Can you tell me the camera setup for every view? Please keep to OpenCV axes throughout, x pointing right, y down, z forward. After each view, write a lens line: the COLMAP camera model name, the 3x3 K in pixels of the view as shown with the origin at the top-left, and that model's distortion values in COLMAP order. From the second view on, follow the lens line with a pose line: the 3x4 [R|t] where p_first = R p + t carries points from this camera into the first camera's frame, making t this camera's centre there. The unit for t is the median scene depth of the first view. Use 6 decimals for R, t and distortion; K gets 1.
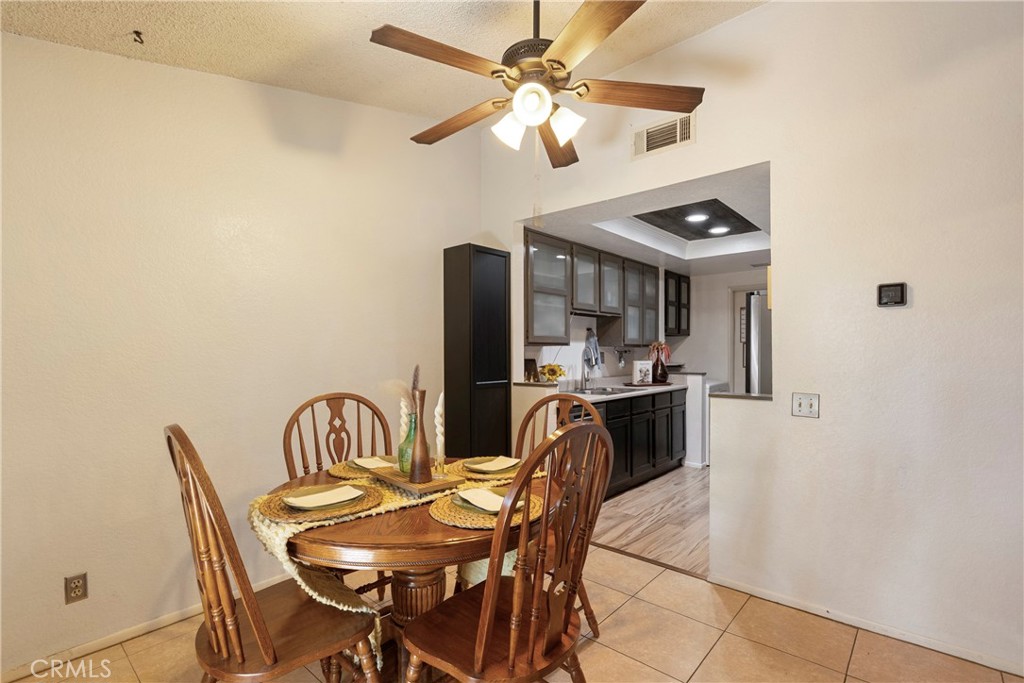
lens RADIAL K [[476.1, 0, 515.2], [0, 476.1, 355.5], [0, 0, 1]] dist [-0.036692, 0.002361]
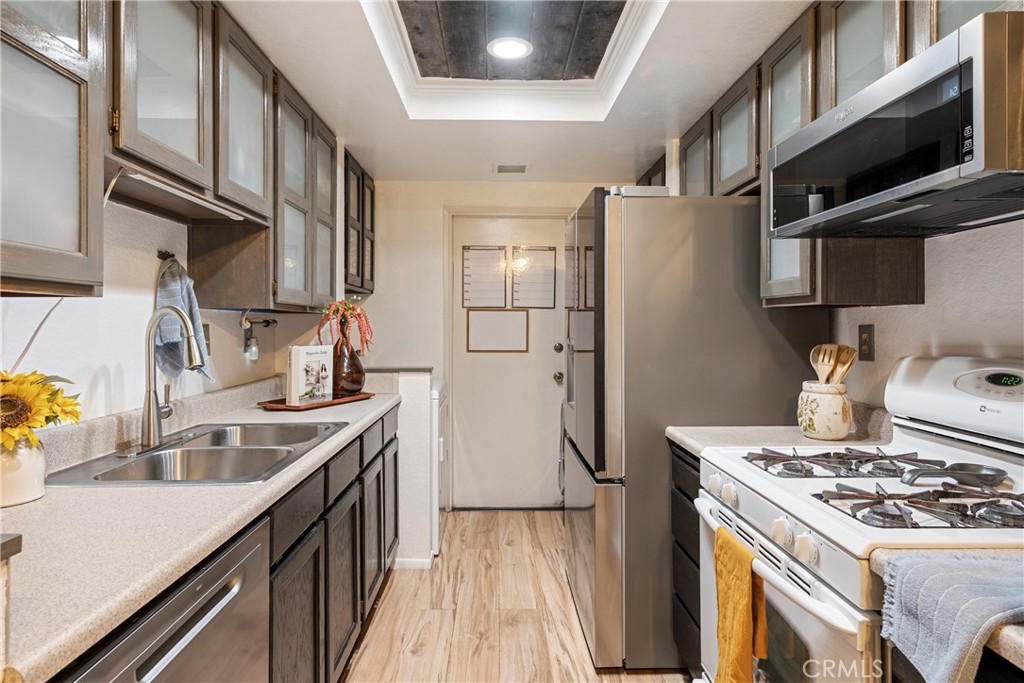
lens RADIAL K [[578.6, 0, 514.2], [0, 578.6, 326.9], [0, 0, 1]] dist [-0.005711, 0.001225]
pose [[0.727324, -0.000481, 0.686294, 0.052744], [0.004199, 0.999984, -0.003749, -0.002327], [-0.686282, 0.005608, 0.727314, 0.513522]]
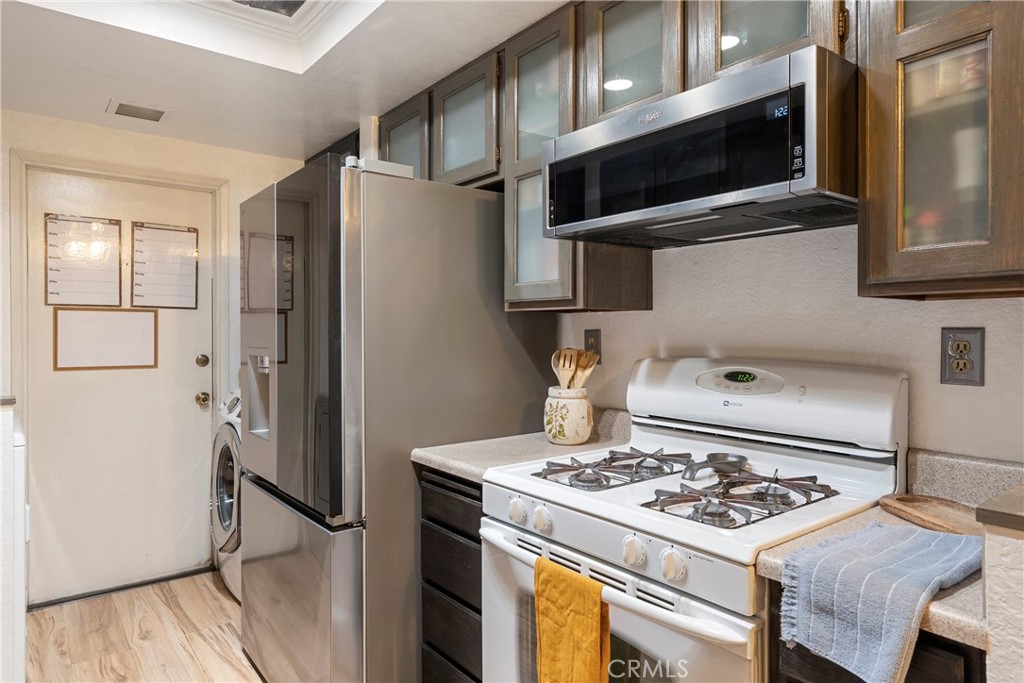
lens RADIAL K [[622.2, 0, 514.9], [0, 622.2, 334.9], [0, 0, 1]] dist [0.005000, -0.000219]
pose [[0.173785, -0.005113, 0.984770, 0.053968], [0.008858, 0.999954, 0.003629, -0.002517], [-0.984744, 0.008092, 0.173823, 0.611359]]
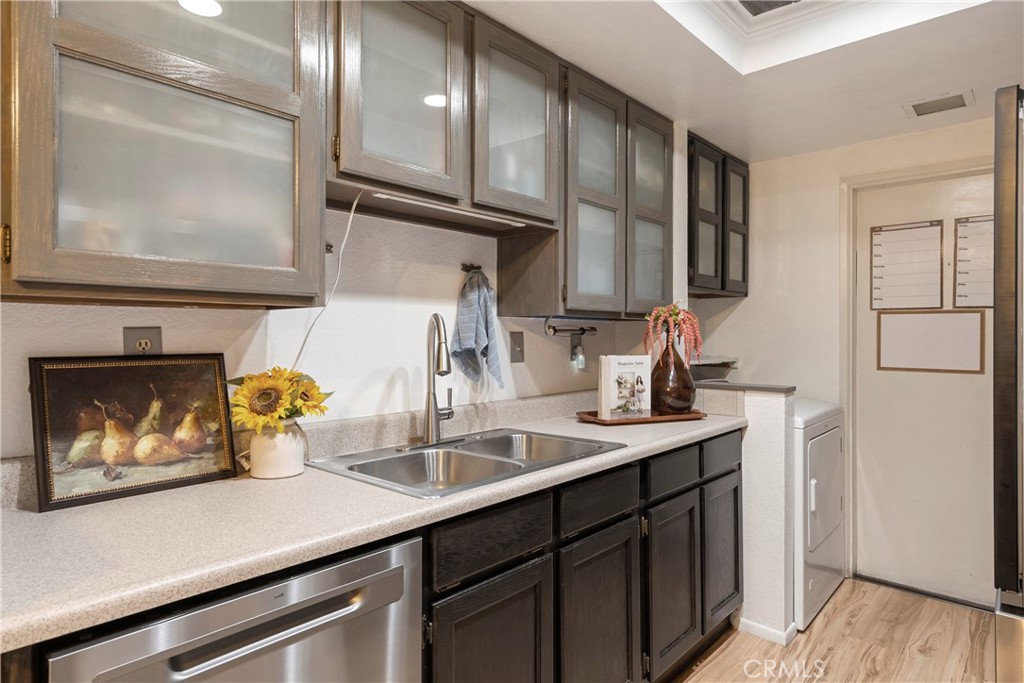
lens RADIAL K [[584.9, 0, 512.7], [0, 584.9, 336.8], [0, 0, 1]] dist [0.004344, 0.002376]
pose [[0.999935, 0.001681, -0.011321, 0.183593], [-0.001732, 0.999989, -0.004443, -0.001129], [0.011313, 0.004463, 0.999926, 0.533056]]
